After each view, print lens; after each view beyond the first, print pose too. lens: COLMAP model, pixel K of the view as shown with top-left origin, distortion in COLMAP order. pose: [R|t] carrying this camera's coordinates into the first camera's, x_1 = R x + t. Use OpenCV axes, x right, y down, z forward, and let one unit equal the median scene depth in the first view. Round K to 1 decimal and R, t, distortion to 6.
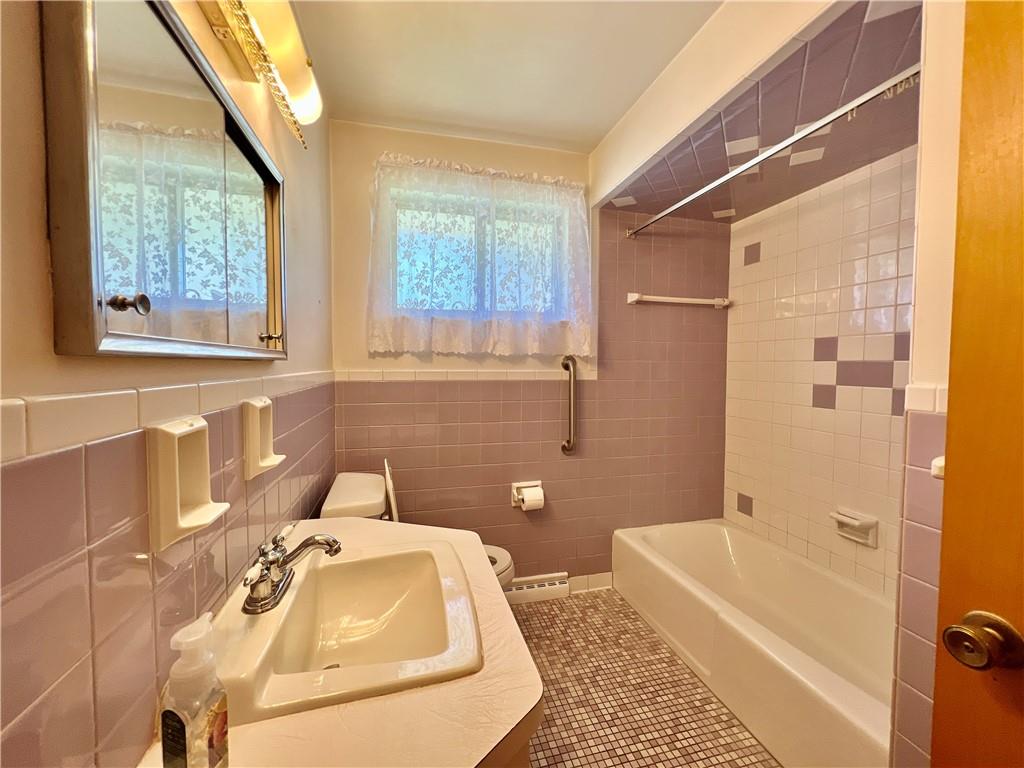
lens RADIAL K [[410.9, 0, 510.7], [0, 410.9, 380.9], [0, 0, 1]] dist [-0.002309, 0.000092]
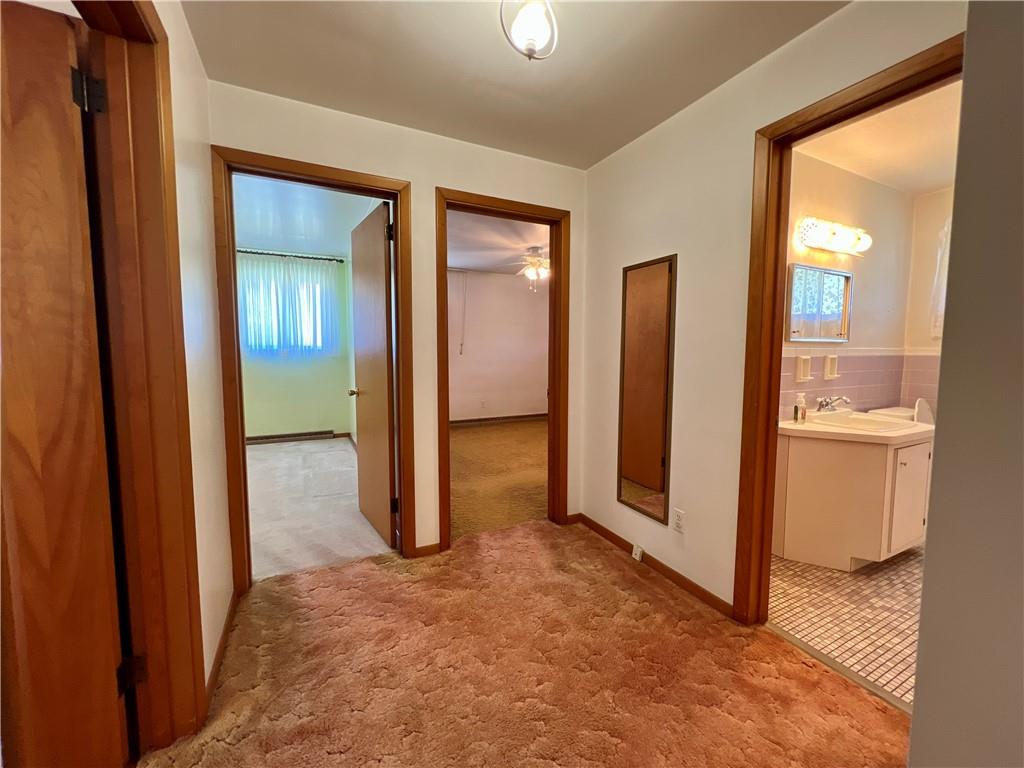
lens RADIAL K [[410.9, 0, 510.7], [0, 410.9, 380.9], [0, 0, 1]] dist [-0.002309, 0.000092]
pose [[0.211588, 0.068445, -0.974959, 1.930043], [-0.040432, 0.997304, 0.061239, 0.150348], [0.976522, 0.026463, 0.213785, -2.046312]]
